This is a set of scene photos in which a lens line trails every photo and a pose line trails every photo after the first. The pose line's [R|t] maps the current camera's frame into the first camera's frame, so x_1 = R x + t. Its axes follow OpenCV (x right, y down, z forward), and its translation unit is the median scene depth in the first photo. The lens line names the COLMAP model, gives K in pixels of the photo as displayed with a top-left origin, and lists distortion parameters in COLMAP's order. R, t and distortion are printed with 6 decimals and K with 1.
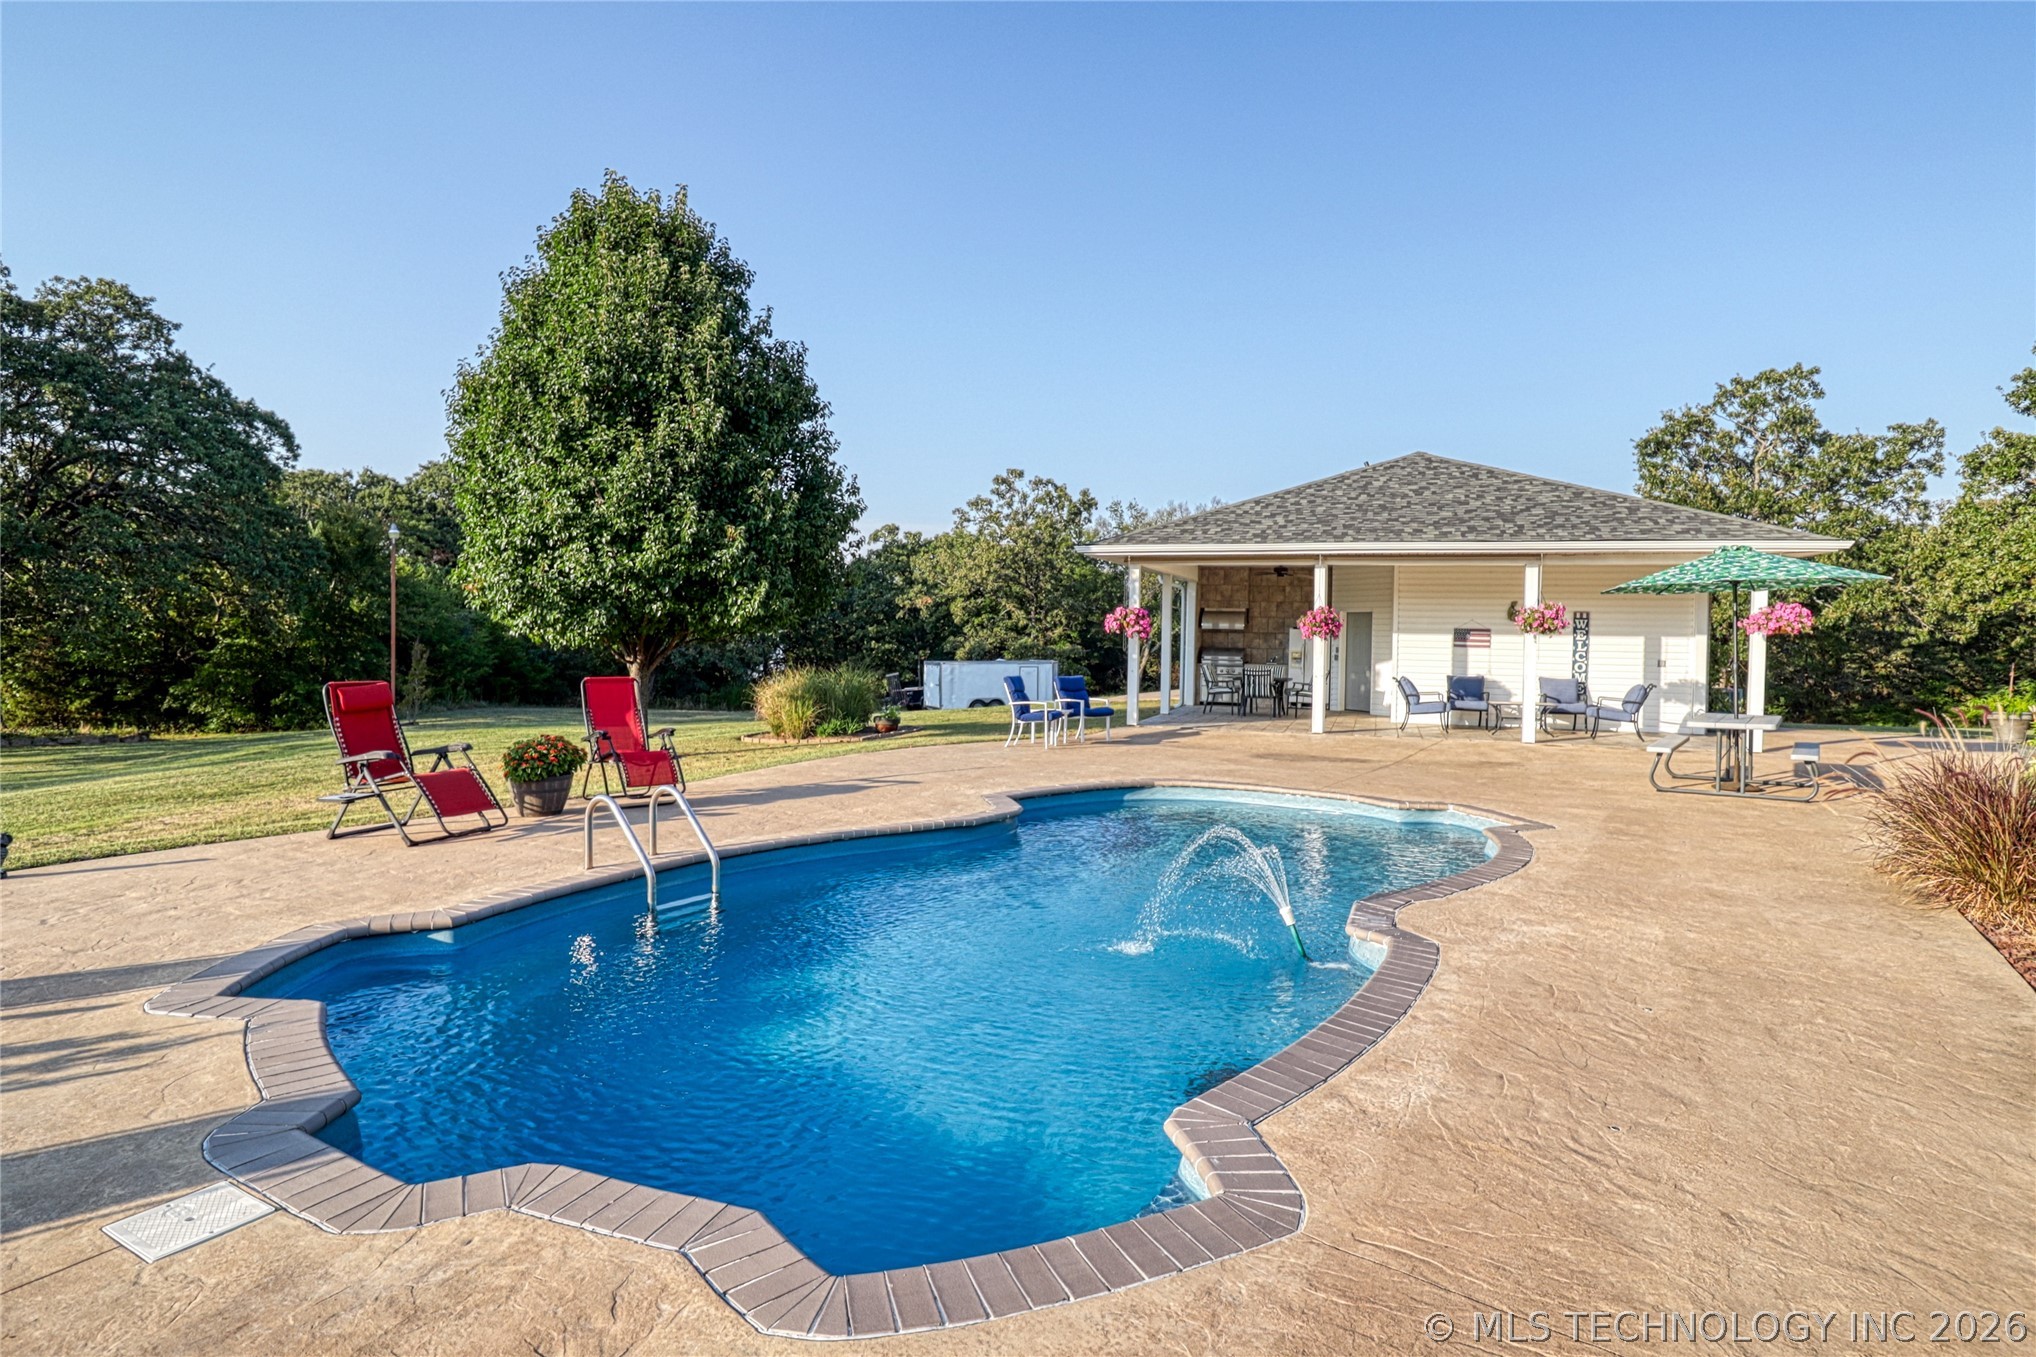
lens RADIAL K [[1124.9, 0, 1052.4], [0, 1124.9, 674.2], [0, 0, 1]] dist [0.002883, -0.001294]
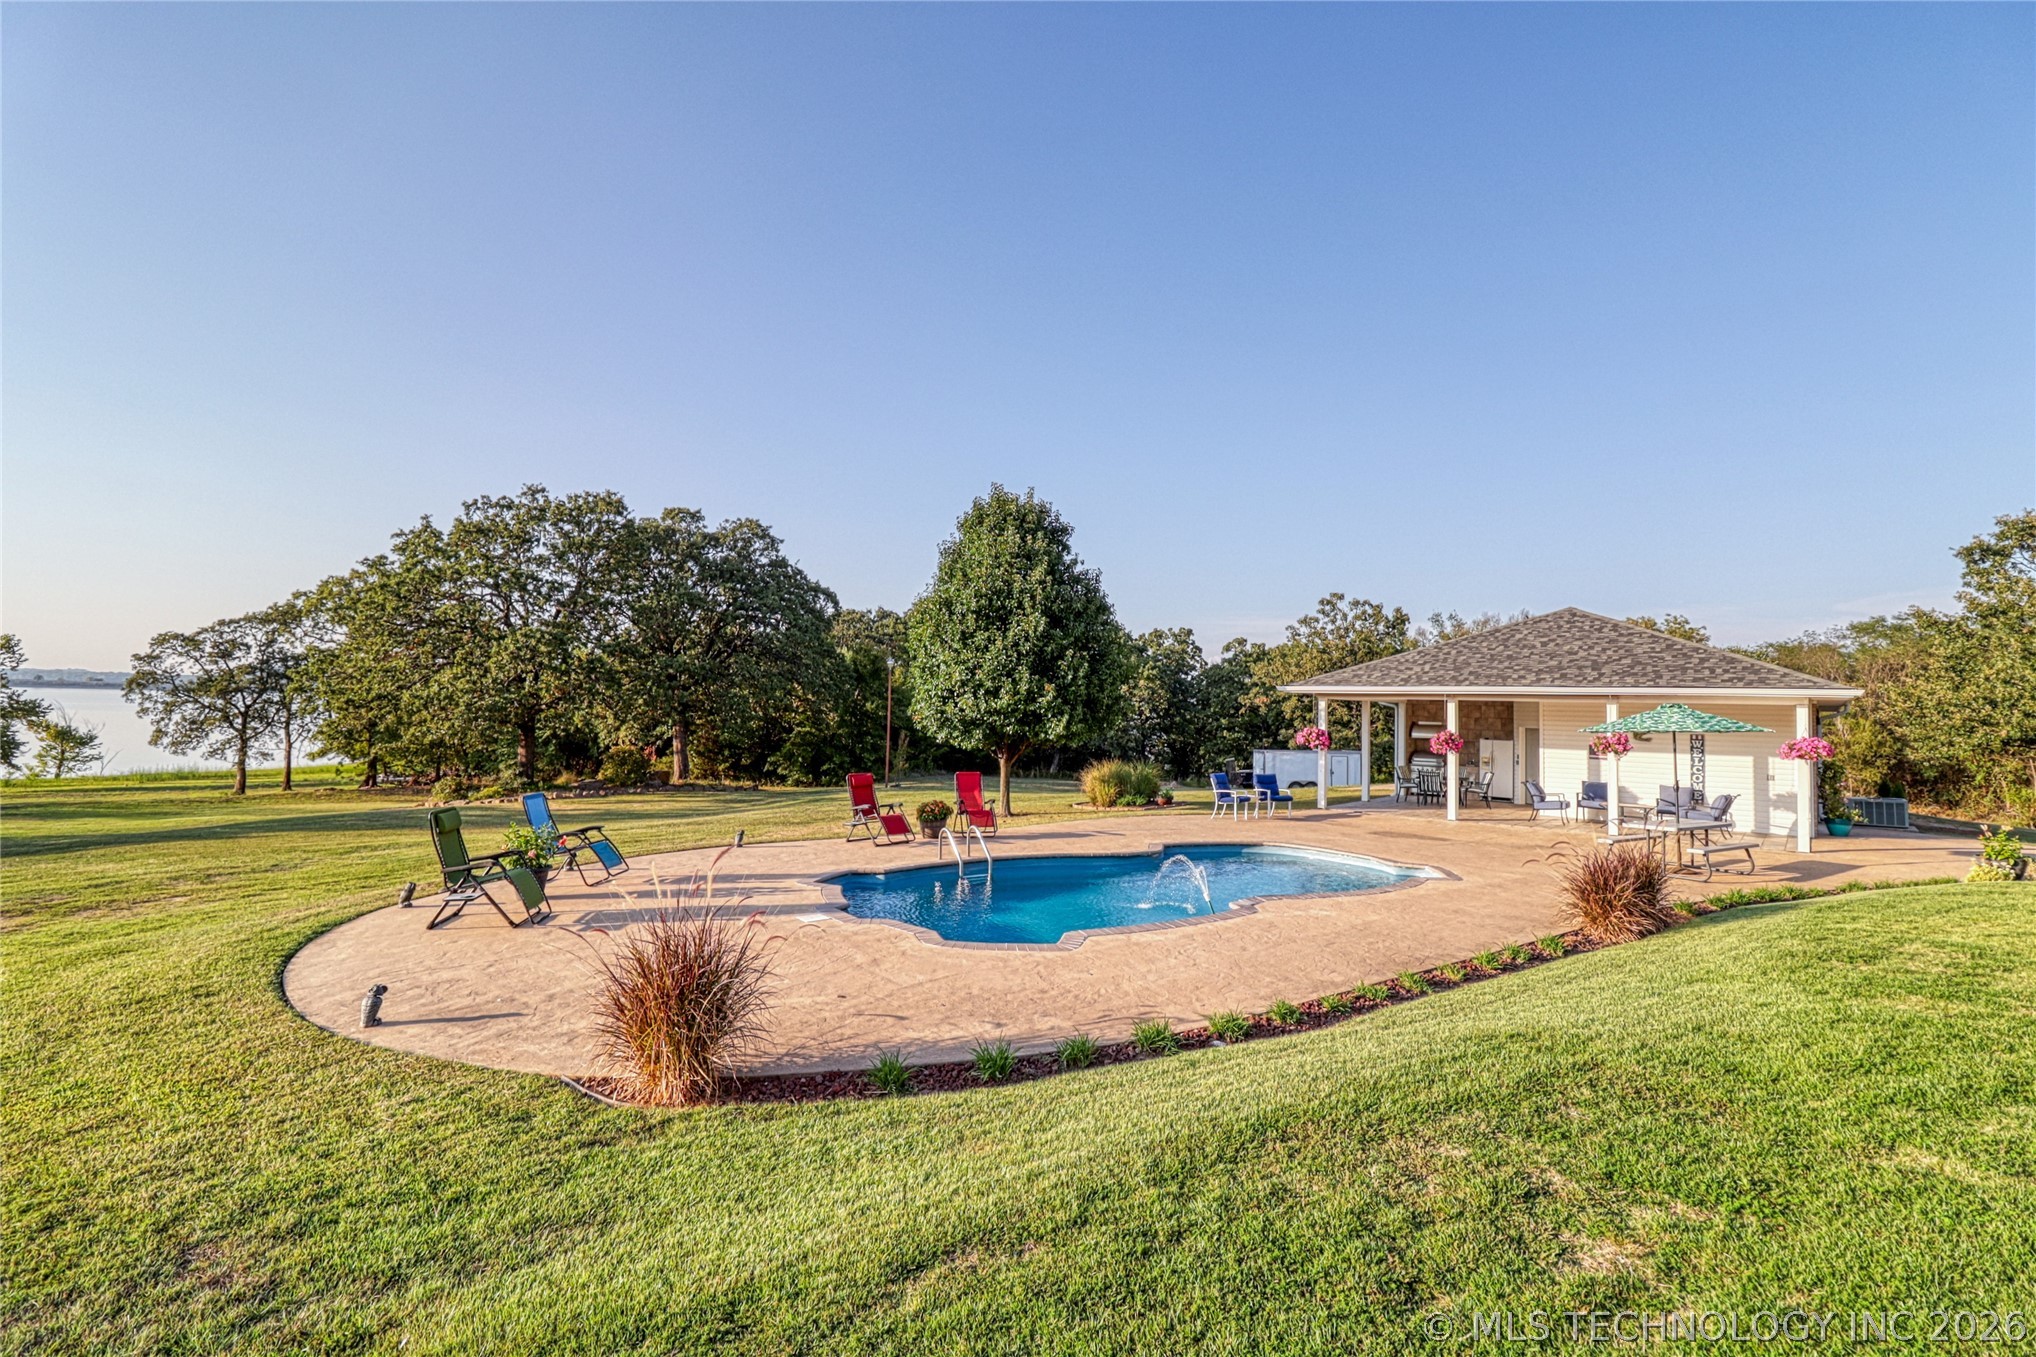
lens RADIAL K [[979.9, 0, 1018.1], [0, 979.9, 680.9], [0, 0, 1]] dist [0.003106, -0.000602]
pose [[0.918589, -0.005618, -0.395175, 0.205510], [-0.022564, 0.997523, -0.066631, -0.024669], [0.394570, 0.070123, 0.916186, -0.312832]]
